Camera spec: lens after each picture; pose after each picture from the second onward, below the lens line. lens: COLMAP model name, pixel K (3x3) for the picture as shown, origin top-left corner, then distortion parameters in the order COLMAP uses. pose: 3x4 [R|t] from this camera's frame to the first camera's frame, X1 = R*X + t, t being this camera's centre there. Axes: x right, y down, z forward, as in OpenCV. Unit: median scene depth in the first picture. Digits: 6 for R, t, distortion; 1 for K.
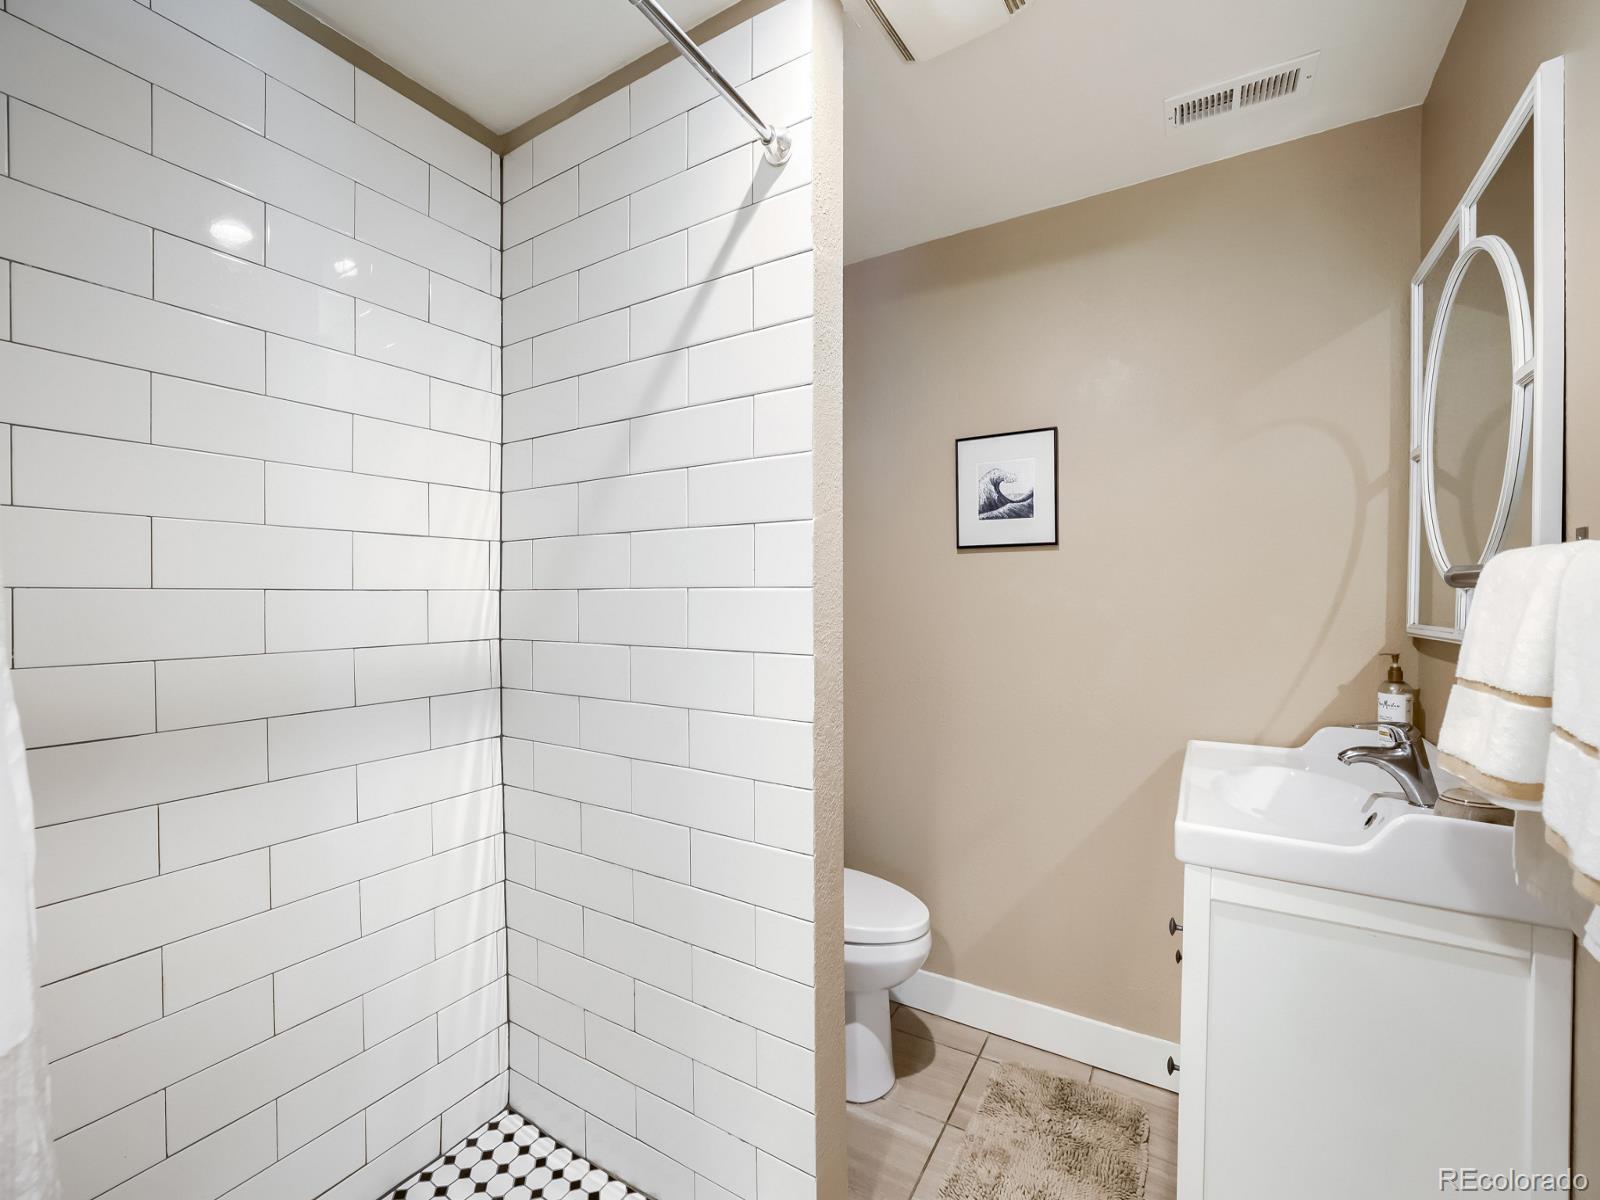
lens RADIAL K [[693.6, 0, 810.5], [0, 693.6, 603.2], [0, 0, 1]] dist [-0.047728, 0.013910]
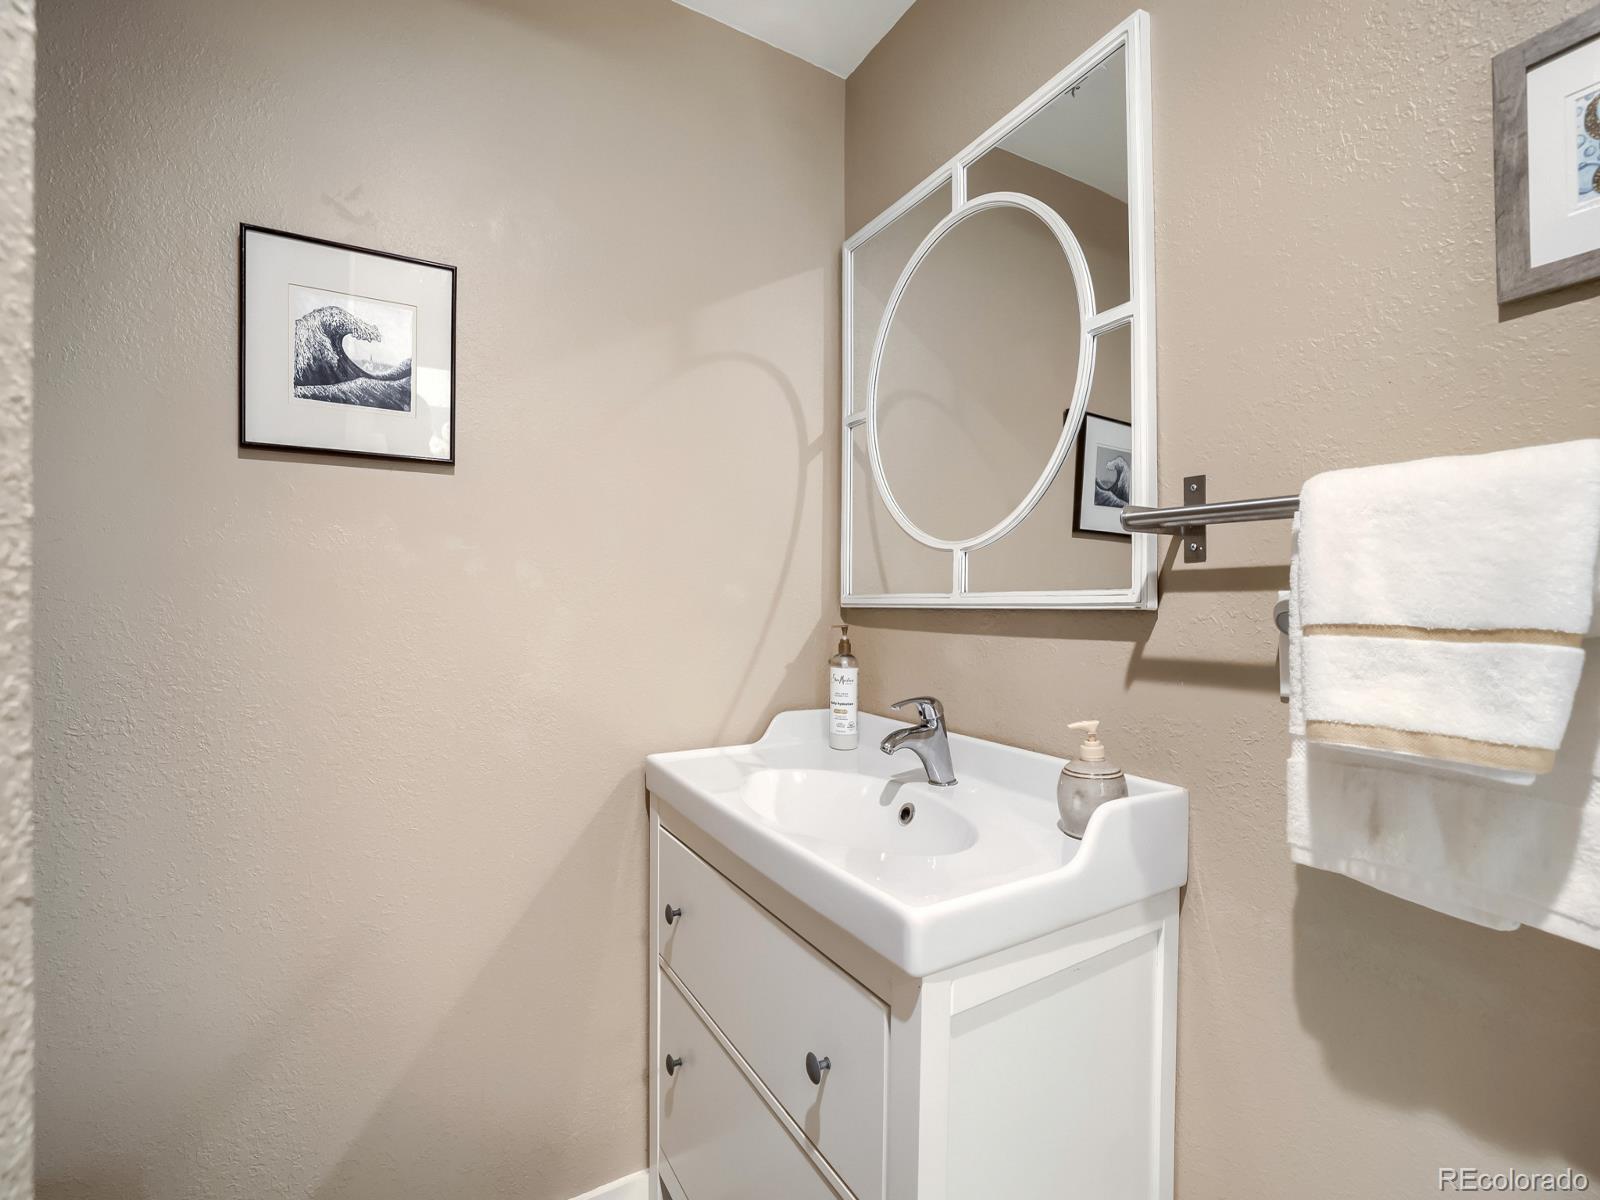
lens RADIAL K [[698.3, 0, 777.5], [0, 698.3, 595.7], [0, 0, 1]] dist [-0.020708, 0.000981]
pose [[0.496613, 0.007830, 0.867937, -0.021484], [0.000641, 0.999956, -0.009388, 0.033059], [-0.867972, 0.005219, 0.496586, 0.460837]]
